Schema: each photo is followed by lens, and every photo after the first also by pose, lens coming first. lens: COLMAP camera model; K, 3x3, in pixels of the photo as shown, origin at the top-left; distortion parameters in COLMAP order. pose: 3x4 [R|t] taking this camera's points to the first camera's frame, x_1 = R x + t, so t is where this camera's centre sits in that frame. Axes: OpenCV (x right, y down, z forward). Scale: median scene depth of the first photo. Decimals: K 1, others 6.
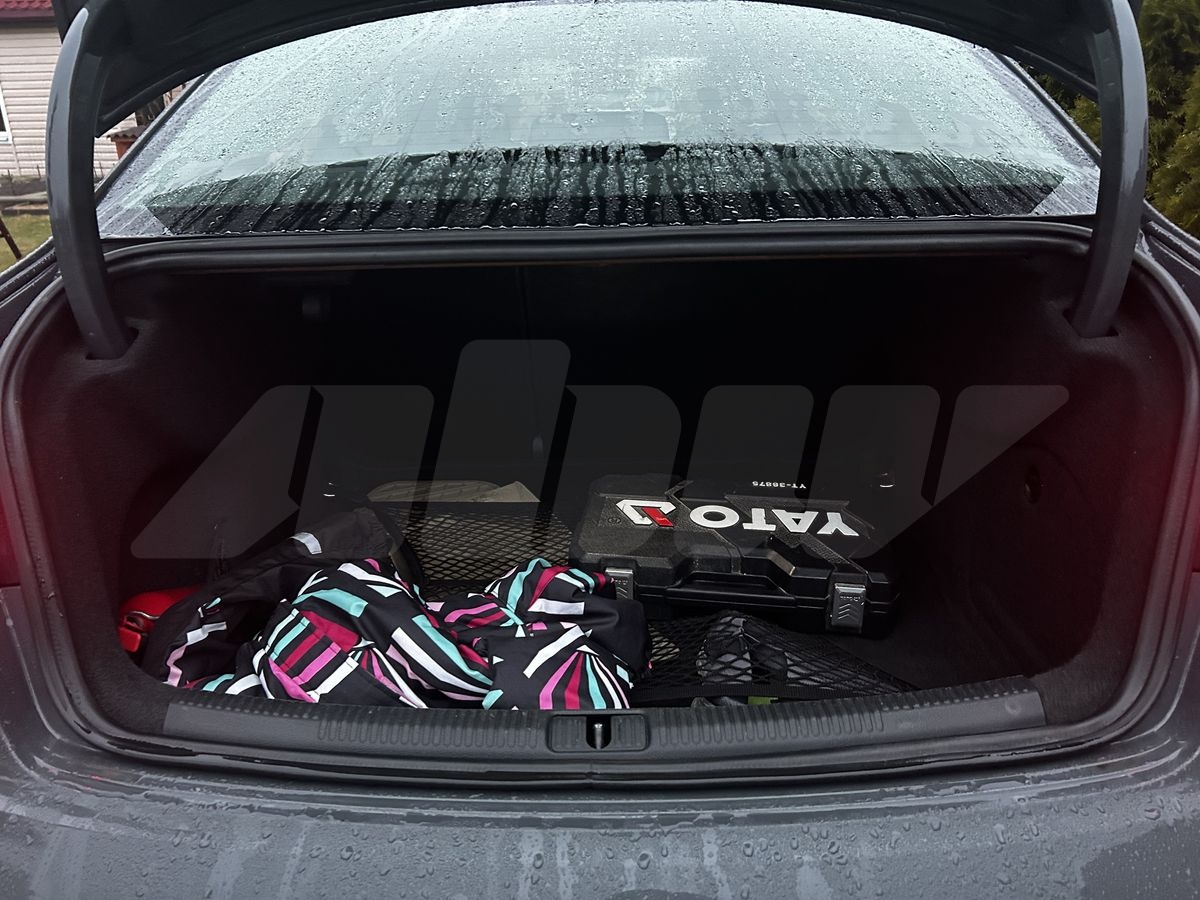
lens RADIAL K [[910.7, 0, 588.5], [0, 910.7, 447.1], [0, 0, 1]] dist [0.013491, 0.001464]
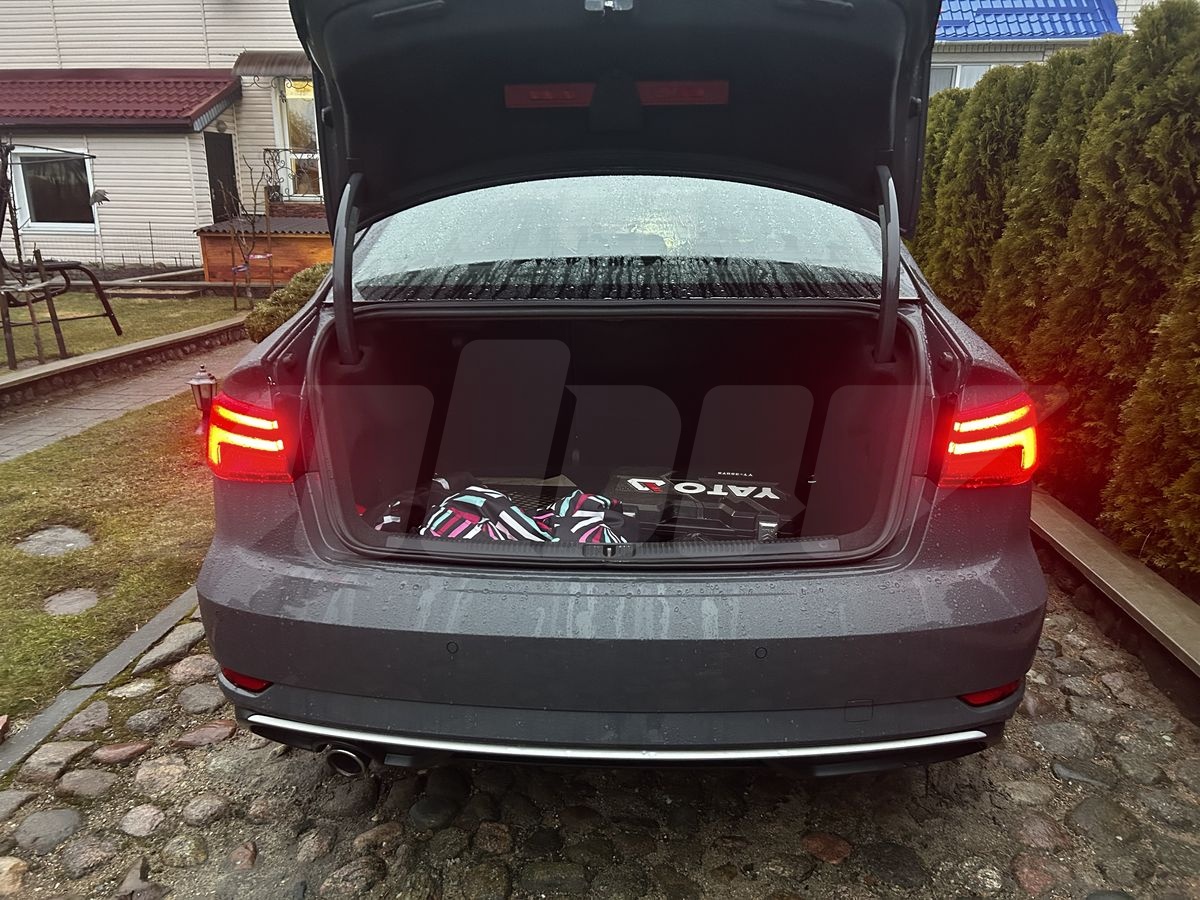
lens RADIAL K [[895.6, 0, 592.5], [0, 895.6, 450.6], [0, 0, 1]] dist [0.076026, -0.073745]
pose [[0.999281, 0.023900, -0.029440, 0.021835], [-0.026580, 0.995190, -0.094290, 0.231681], [0.027045, 0.095005, 0.995109, -0.775695]]
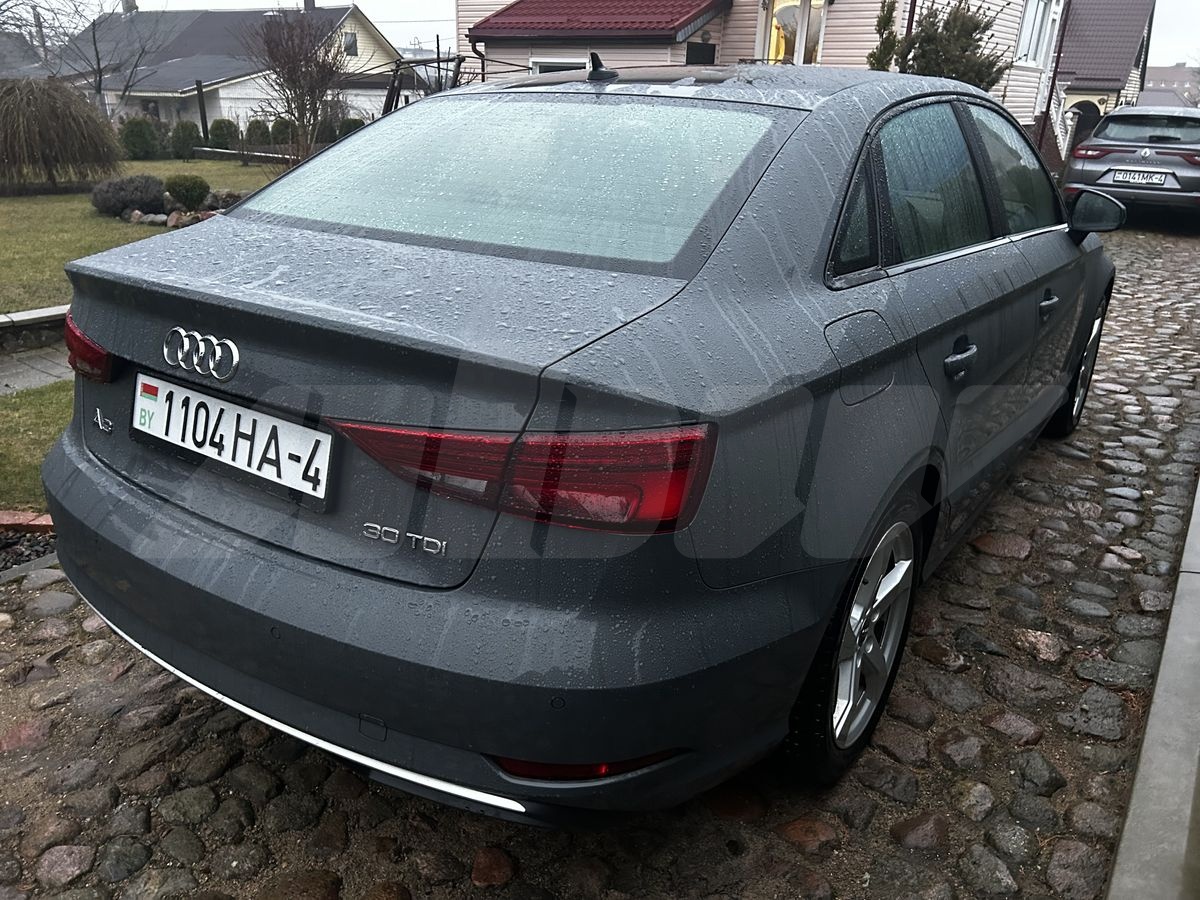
lens RADIAL K [[912.0, 0, 596.7], [0, 912.0, 454.3], [0, 0, 1]] dist [0.010697, -0.002210]
pose [[0.836845, 0.236605, -0.493669, 1.288844], [-0.237626, 0.969389, 0.061795, -0.055318], [0.493178, 0.065595, 0.867452, -0.290312]]
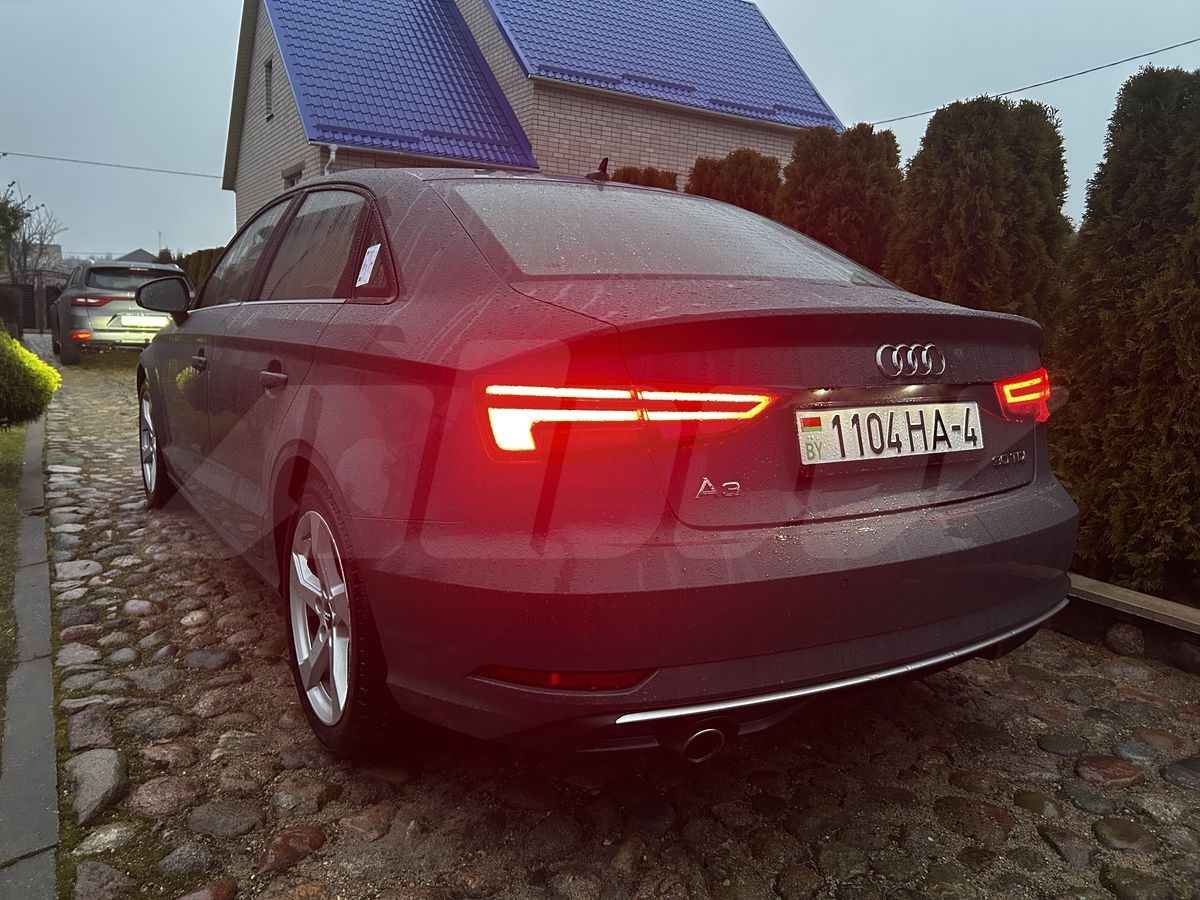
lens RADIAL K [[906.3, 0, 600.0], [0, 906.3, 450.0], [0, 0, 1]] dist [0.031547, 0.002249]
pose [[0.828769, -0.042487, 0.557976, -1.468561], [0.157043, 0.974702, -0.159039, 0.377257], [-0.537103, 0.219433, 0.814475, -0.403405]]
